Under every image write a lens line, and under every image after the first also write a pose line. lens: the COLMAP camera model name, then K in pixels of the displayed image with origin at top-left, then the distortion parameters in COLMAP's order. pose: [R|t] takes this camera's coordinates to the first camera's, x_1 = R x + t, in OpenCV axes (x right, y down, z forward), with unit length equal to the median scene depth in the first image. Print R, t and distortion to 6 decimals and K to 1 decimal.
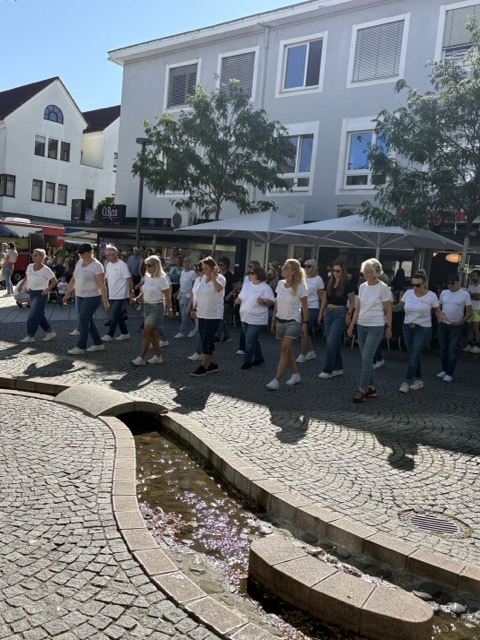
lens RADIAL K [[592.8, 0, 236.9], [0, 592.8, 318.2], [0, 0, 1]] dist [0.021897, 0.000000]
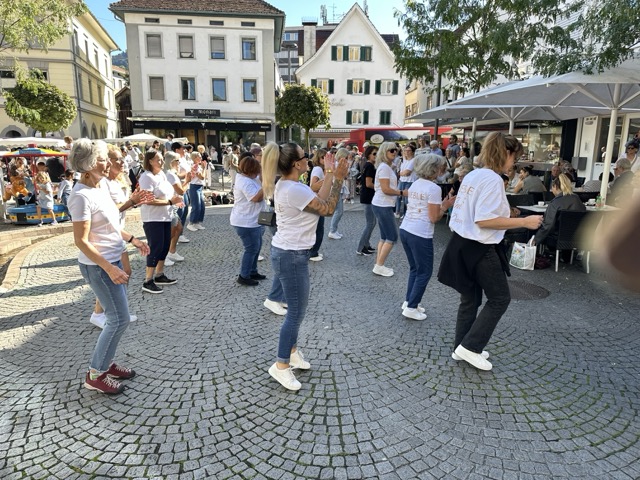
lens RADIAL K [[442.8, 0, 328.5], [0, 442.8, 253.5], [0, 0, 1]] dist [0.021284, -0.029416]
pose [[0.709782, 0.082075, -0.699623, 0.330493], [0.001868, 0.992966, 0.118384, -0.017837], [0.704419, -0.085334, 0.704637, 0.373180]]
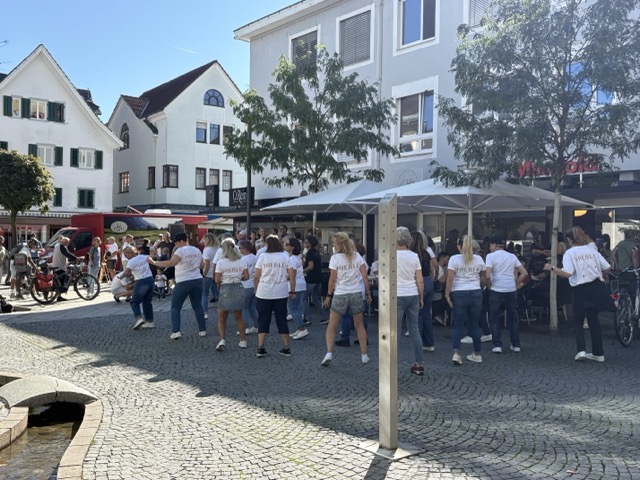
lens RADIAL K [[667.6, 0, 321.6], [0, 667.6, 250.6], [0, 0, 1]] dist [0.027277, 0.000000]
pose [[0.977807, -0.070974, -0.197120, 0.187097], [0.054878, 0.994787, -0.085954, 0.010751], [0.202193, 0.073229, 0.976604, -0.003621]]
